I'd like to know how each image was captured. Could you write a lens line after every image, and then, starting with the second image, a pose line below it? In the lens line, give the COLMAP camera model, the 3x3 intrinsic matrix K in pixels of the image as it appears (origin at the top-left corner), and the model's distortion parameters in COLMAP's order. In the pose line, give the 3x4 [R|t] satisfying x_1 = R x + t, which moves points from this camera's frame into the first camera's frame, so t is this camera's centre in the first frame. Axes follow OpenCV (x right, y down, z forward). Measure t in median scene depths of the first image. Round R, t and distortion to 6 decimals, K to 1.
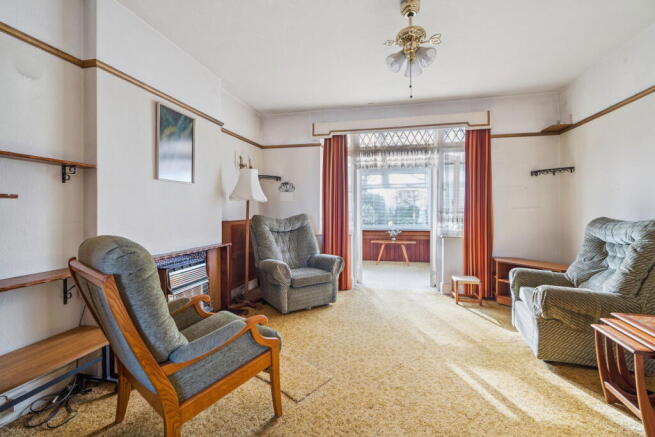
lens RADIAL K [[300.6, 0, 328.5], [0, 300.6, 208.2], [0, 0, 1]] dist [-0.001283, 0.000113]
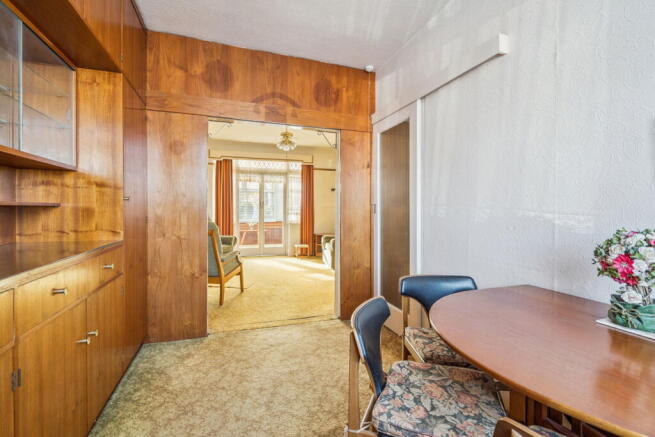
lens RADIAL K [[300.6, 0, 328.5], [0, 300.6, 208.2], [0, 0, 1]] dist [-0.001283, 0.000113]
pose [[0.839908, 0.002301, 0.542724, -0.387077], [-0.007216, 0.999950, 0.006927, -0.008134], [-0.542681, -0.009734, 0.839882, -0.609239]]
